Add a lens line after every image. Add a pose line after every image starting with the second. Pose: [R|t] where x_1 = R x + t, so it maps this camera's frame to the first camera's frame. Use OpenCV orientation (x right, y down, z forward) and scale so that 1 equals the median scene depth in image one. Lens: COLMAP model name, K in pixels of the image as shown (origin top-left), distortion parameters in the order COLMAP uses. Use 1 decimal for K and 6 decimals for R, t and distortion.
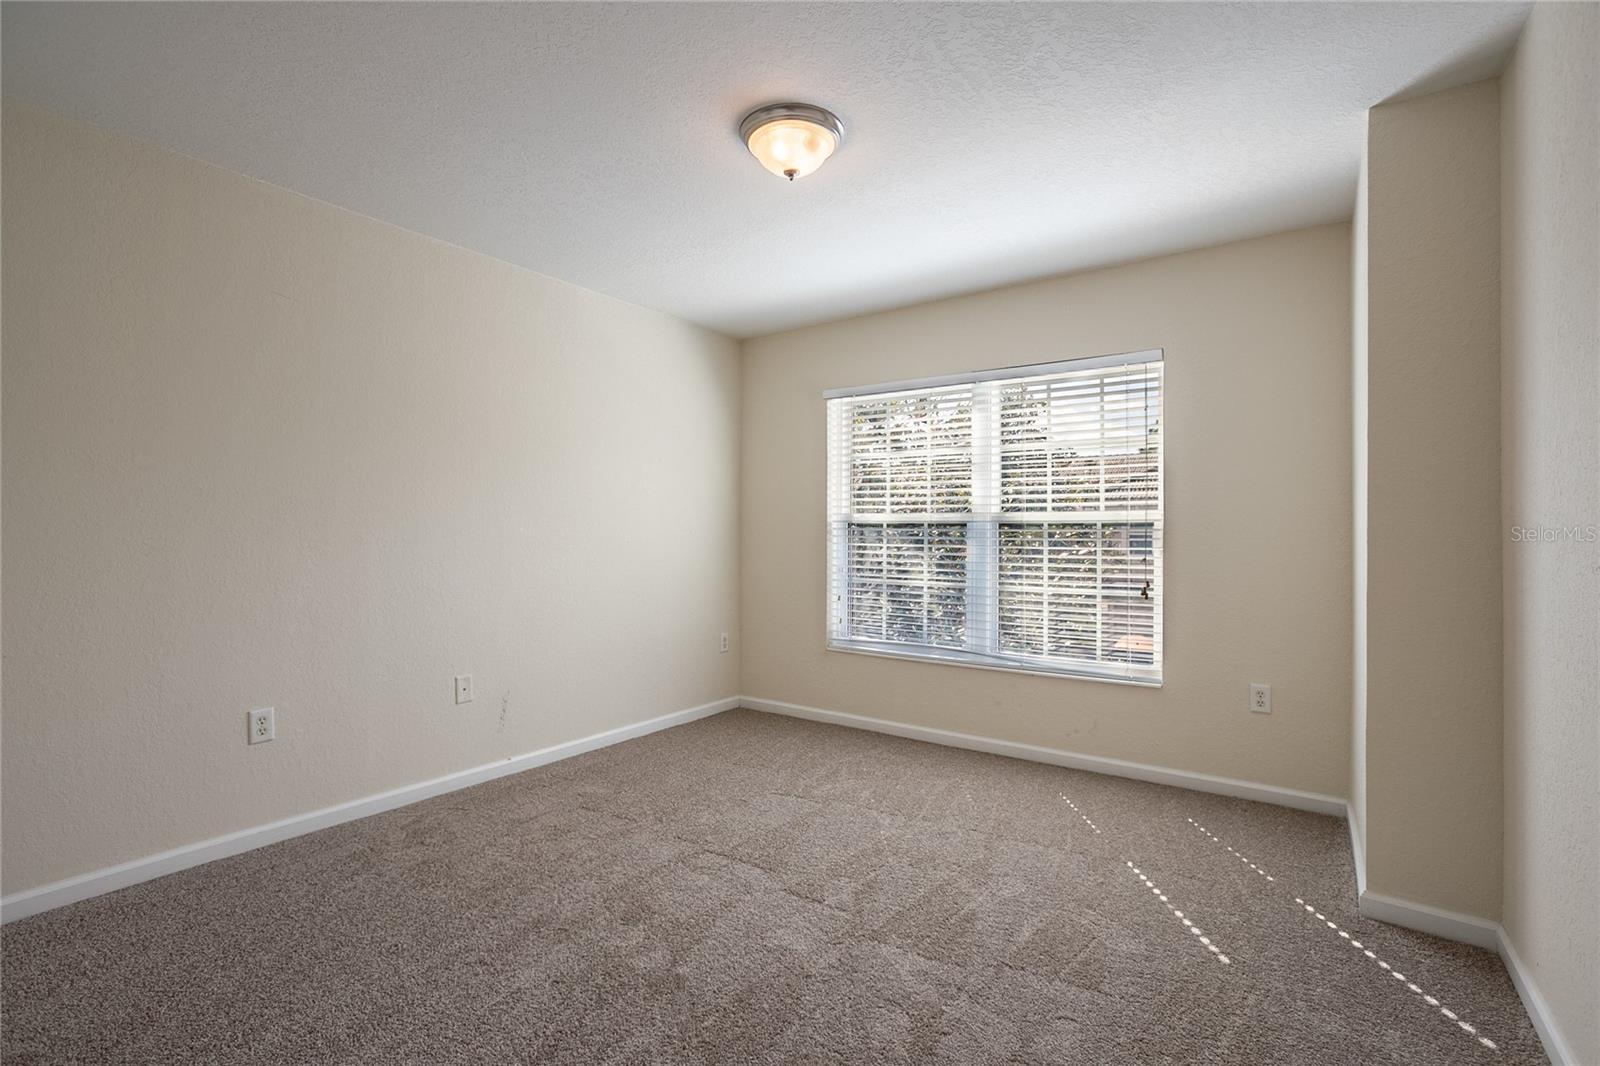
lens RADIAL K [[714.0, 0, 833.3], [0, 714.0, 517.1], [0, 0, 1]] dist [0.003948, 0.000362]
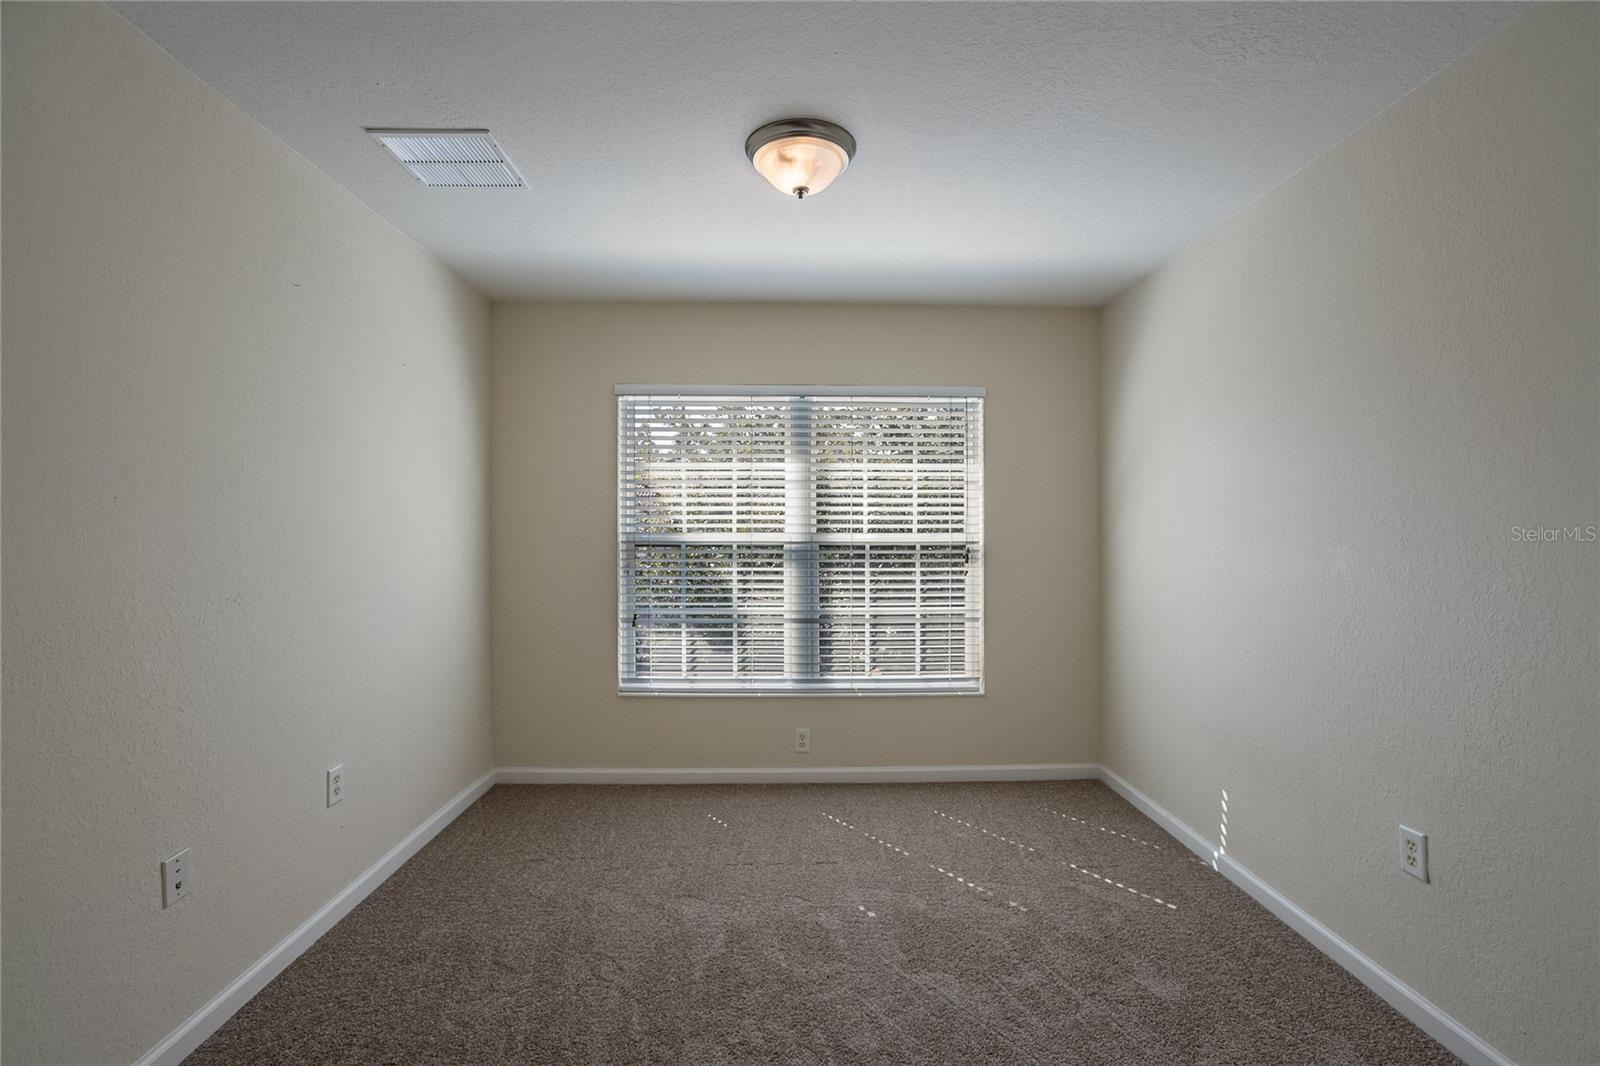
lens RADIAL K [[714.0, 0, 797.9], [0, 714.0, 541.5], [0, 0, 1]] dist [0.003948, 0.000362]
pose [[0.826406, 0.004778, 0.563055, -0.337363], [-0.007590, 0.999968, 0.002654, 0.002207], [-0.563024, -0.006467, 0.826415, 0.213577]]
